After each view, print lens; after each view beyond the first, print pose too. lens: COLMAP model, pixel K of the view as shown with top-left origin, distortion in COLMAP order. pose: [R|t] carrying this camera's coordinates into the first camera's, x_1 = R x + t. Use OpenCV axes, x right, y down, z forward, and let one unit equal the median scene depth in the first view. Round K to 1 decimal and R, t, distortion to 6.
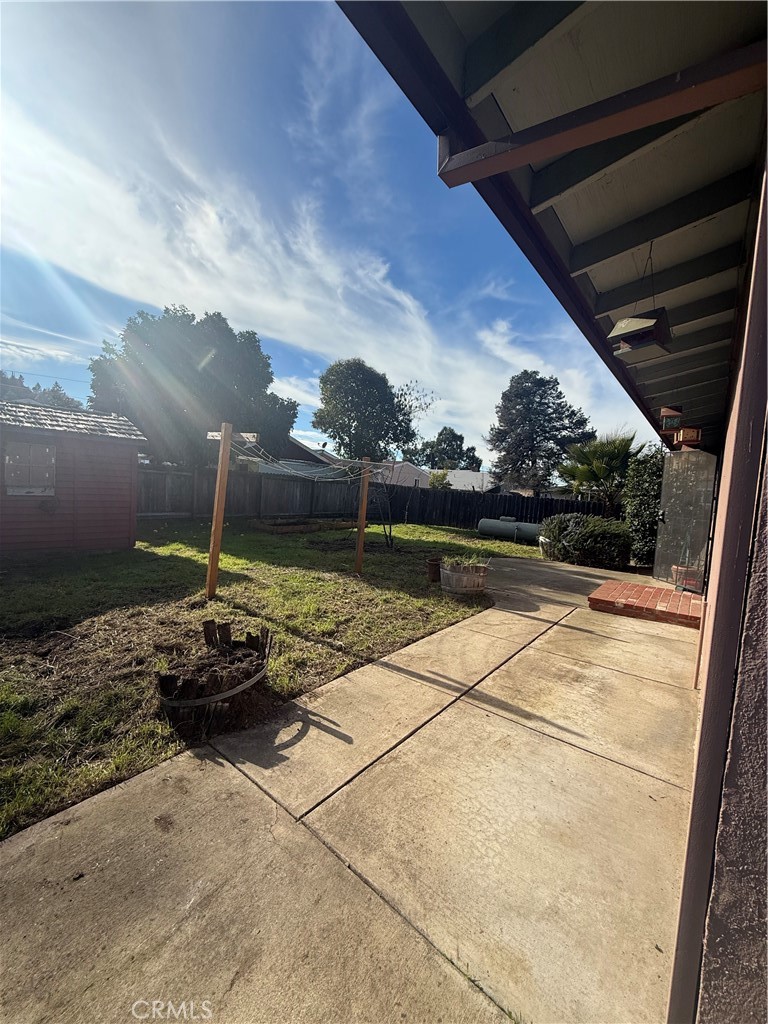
lens RADIAL K [[403.0, 0, 382.7], [0, 403.0, 511.0], [0, 0, 1]] dist [0.003111, -0.000296]
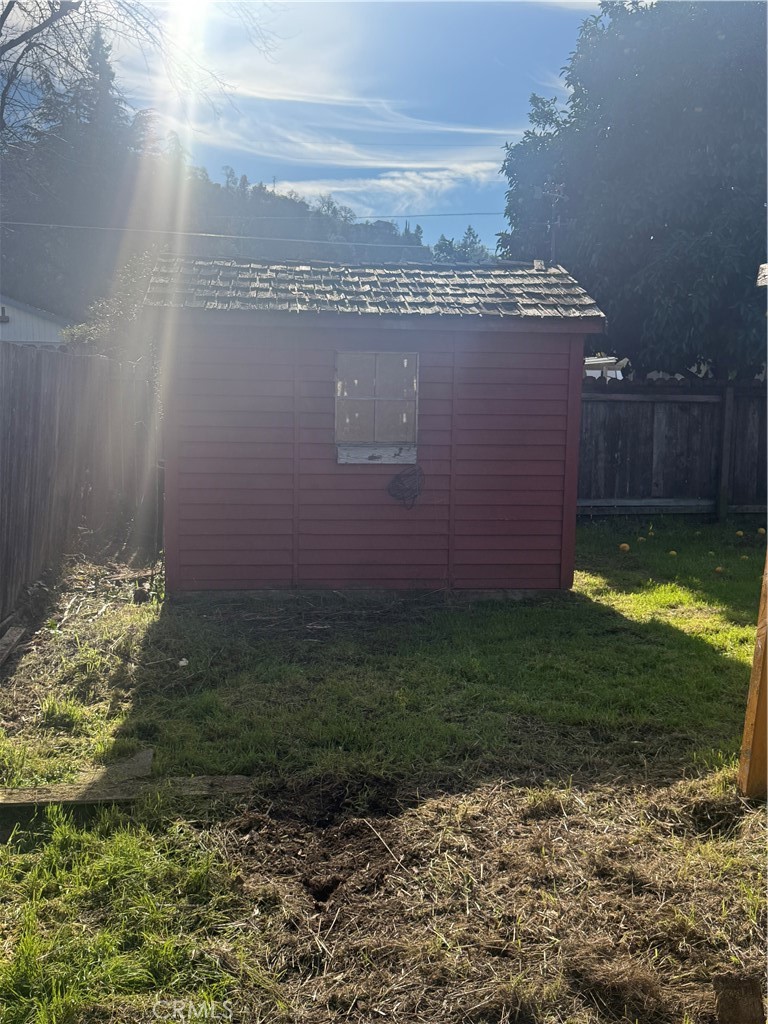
lens RADIAL K [[991.8, 0, 376.2], [0, 991.8, 506.8], [0, 0, 1]] dist [0.072168, 0.000000]
pose [[0.713067, 0.030291, -0.700441, -0.092522], [-0.014218, 0.999486, 0.028749, -0.026224], [0.700951, -0.010541, 0.713131, 0.231525]]
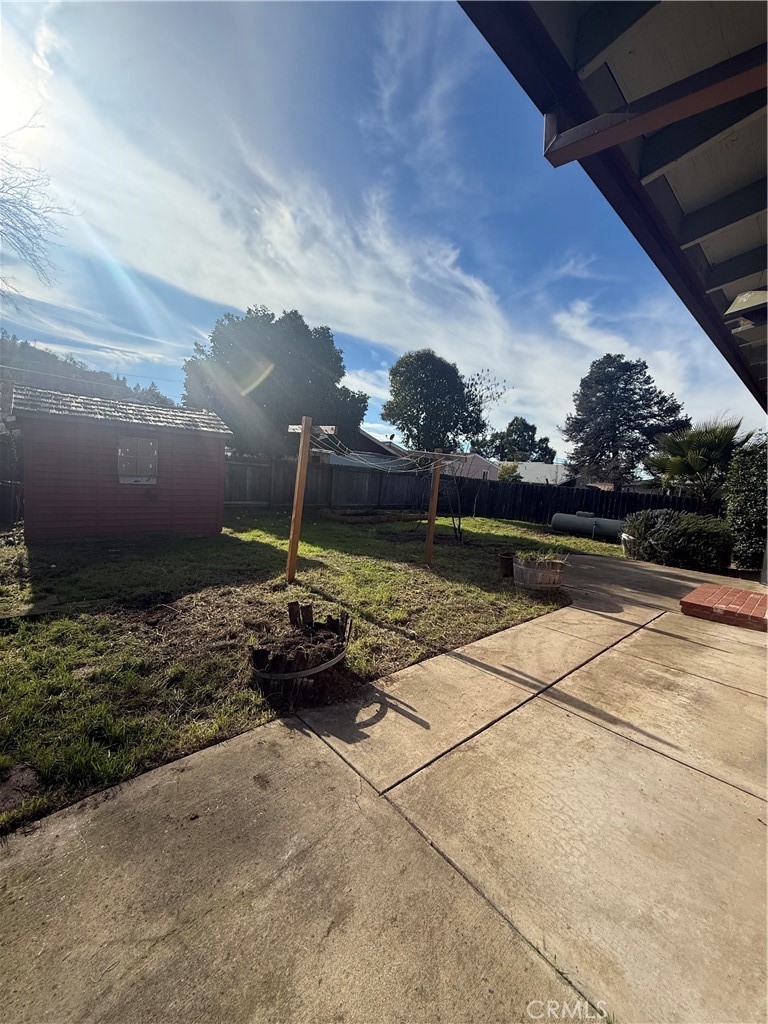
lens RADIAL K [[403.0, 0, 384.0], [0, 403.0, 511.4], [0, 0, 1]] dist [0.003111, -0.000296]
pose [[0.987680, 0.020143, -0.155183, -0.019234], [-0.016893, 0.999610, 0.022235, 0.001557], [0.155570, -0.019339, 0.987636, -0.008556]]
